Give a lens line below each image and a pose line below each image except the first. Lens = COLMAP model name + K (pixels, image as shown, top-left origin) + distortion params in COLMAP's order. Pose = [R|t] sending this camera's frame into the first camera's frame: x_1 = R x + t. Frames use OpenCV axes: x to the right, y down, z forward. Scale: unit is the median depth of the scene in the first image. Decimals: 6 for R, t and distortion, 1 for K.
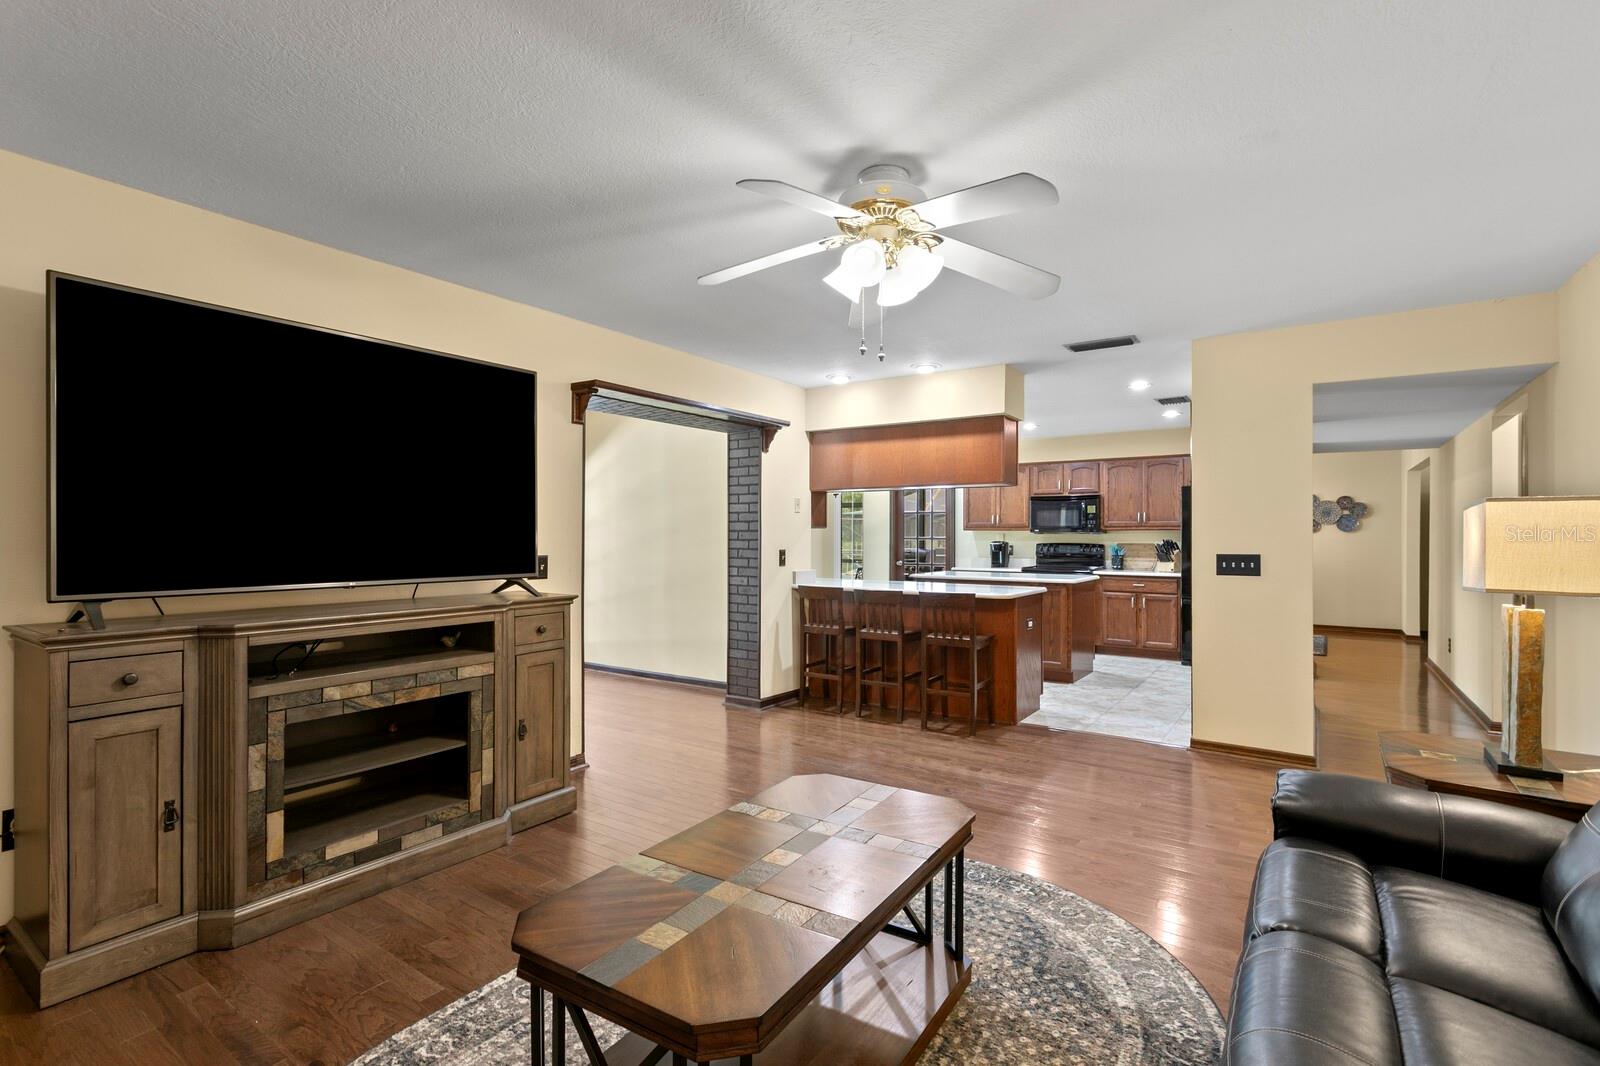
lens RADIAL K [[754.7, 0, 792.0], [0, 754.7, 533.9], [0, 0, 1]] dist [0.001589, 0.000066]
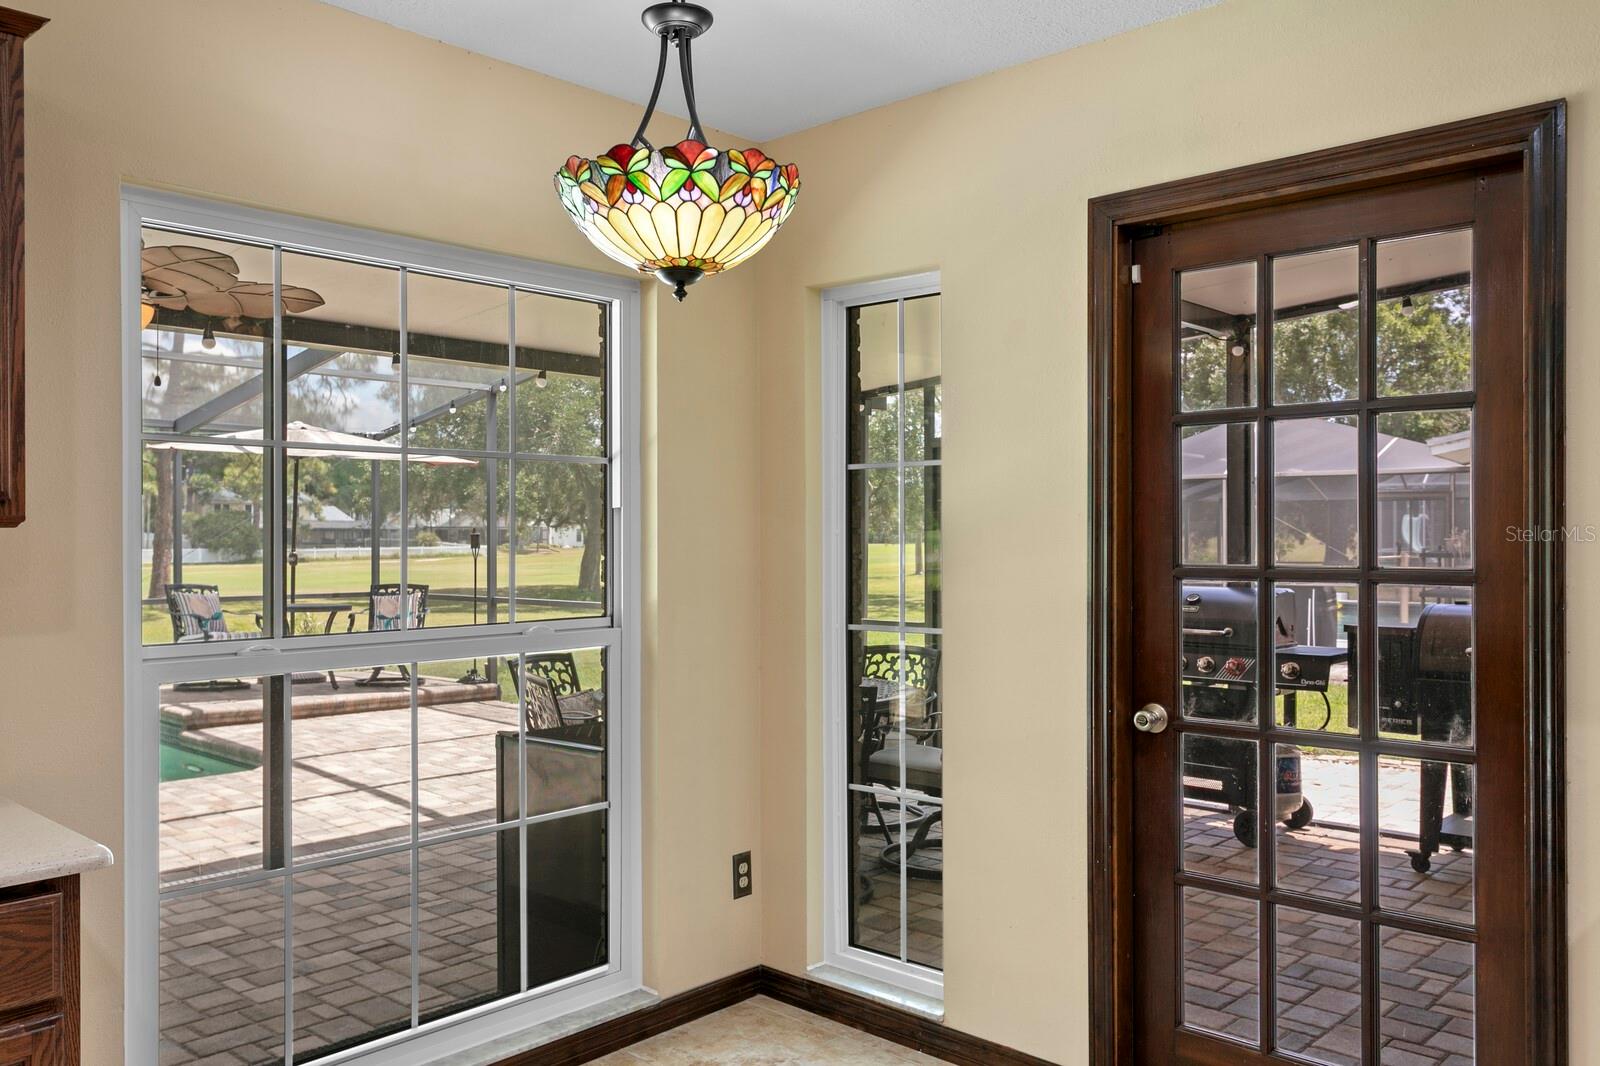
lens RADIAL K [[1257.0, 0, 776.7], [0, 1257.0, 532.4], [0, 0, 1]] dist [0.014308, 0.002820]
pose [[0.987892, -0.005041, -0.155061, 0.126024], [0.005644, 0.999978, 0.003449, -0.004475], [0.155041, -0.004282, 0.987899, 0.858135]]
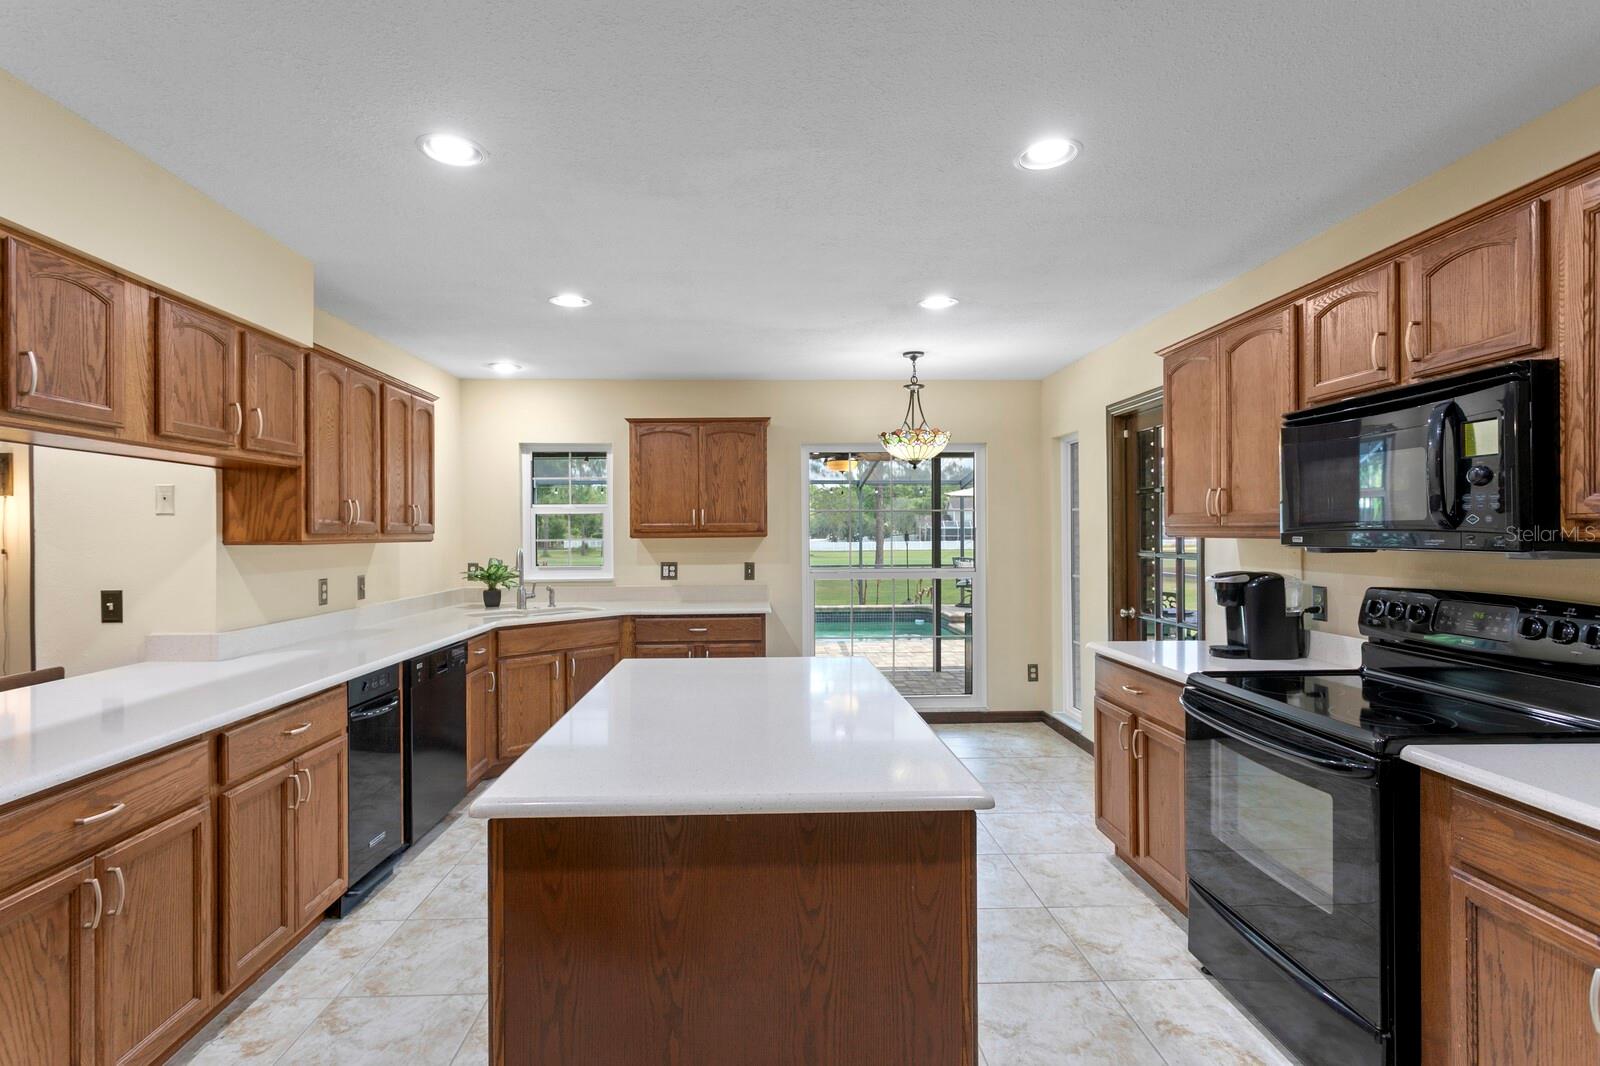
lens RADIAL K [[773.5, 0, 777.4], [0, 773.5, 528.9], [0, 0, 1]] dist [0.001165, 0.000193]
pose [[0.589073, -0.010023, -0.808018, 0.450614], [0.010399, 0.999934, -0.004822, -0.008748], [0.808013, -0.005562, 0.589138, 0.714200]]
